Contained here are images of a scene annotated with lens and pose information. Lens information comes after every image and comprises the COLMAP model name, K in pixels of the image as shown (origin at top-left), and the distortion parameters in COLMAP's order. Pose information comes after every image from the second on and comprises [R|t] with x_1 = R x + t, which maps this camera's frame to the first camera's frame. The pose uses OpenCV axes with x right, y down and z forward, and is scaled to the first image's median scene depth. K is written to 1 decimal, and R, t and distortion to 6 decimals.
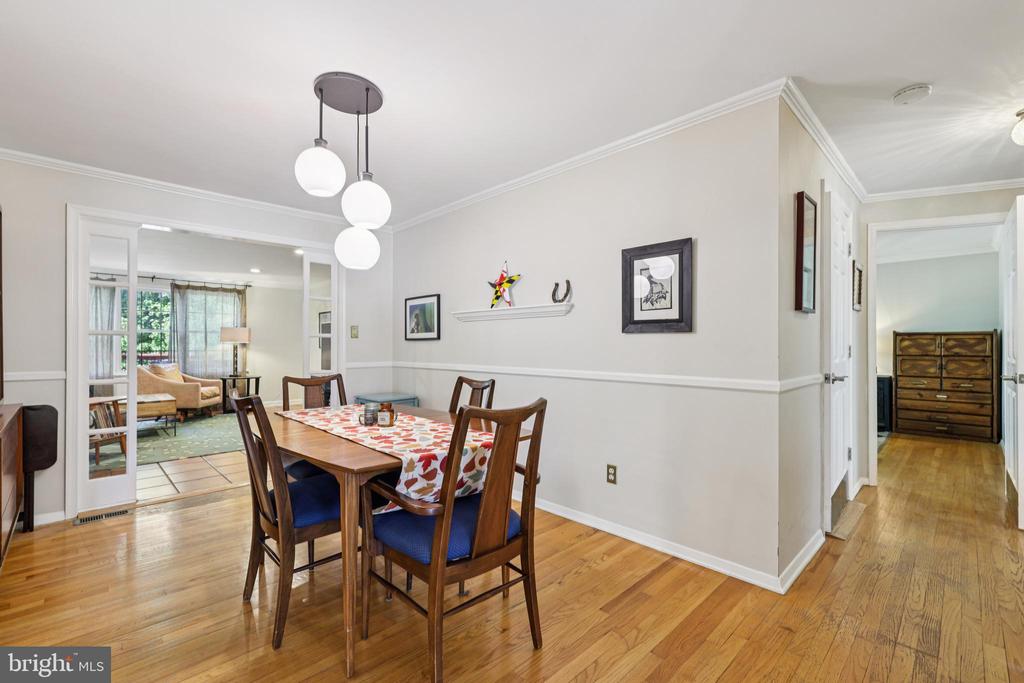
lens RADIAL K [[447.3, 0, 506.9], [0, 447.3, 342.0], [0, 0, 1]] dist [-0.001096, -0.000064]
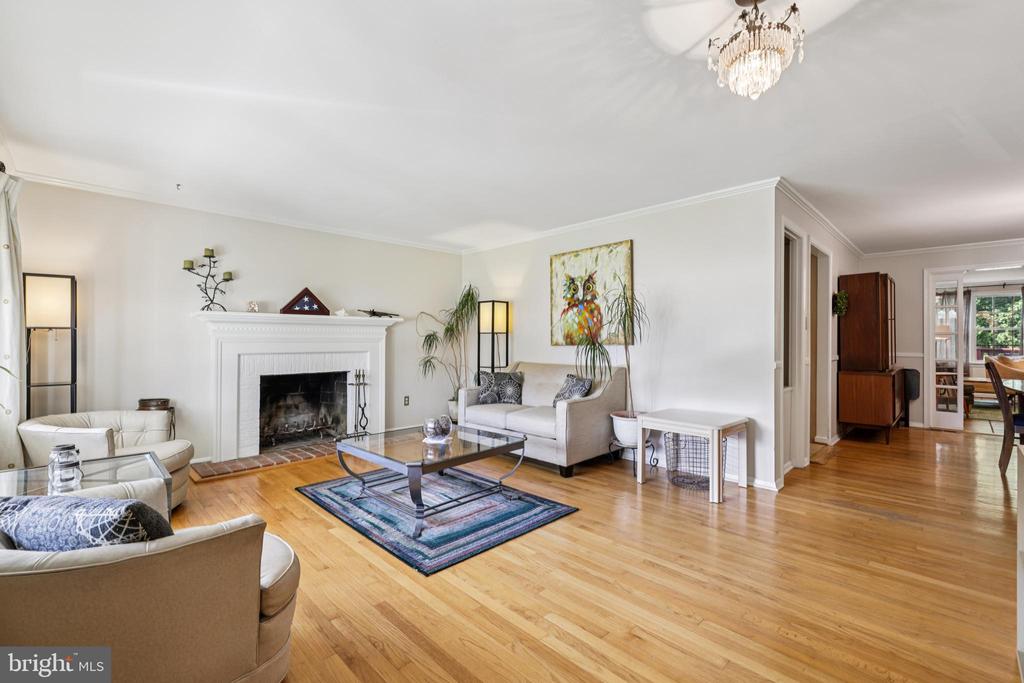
lens RADIAL K [[447.3, 0, 506.9], [0, 447.3, 342.0], [0, 0, 1]] dist [-0.001096, -0.000064]
pose [[0.010511, -0.002802, -0.999941, 0.962500], [0.008599, 0.999959, -0.002712, 0.006659], [0.999908, -0.008570, 0.010535, -0.855321]]
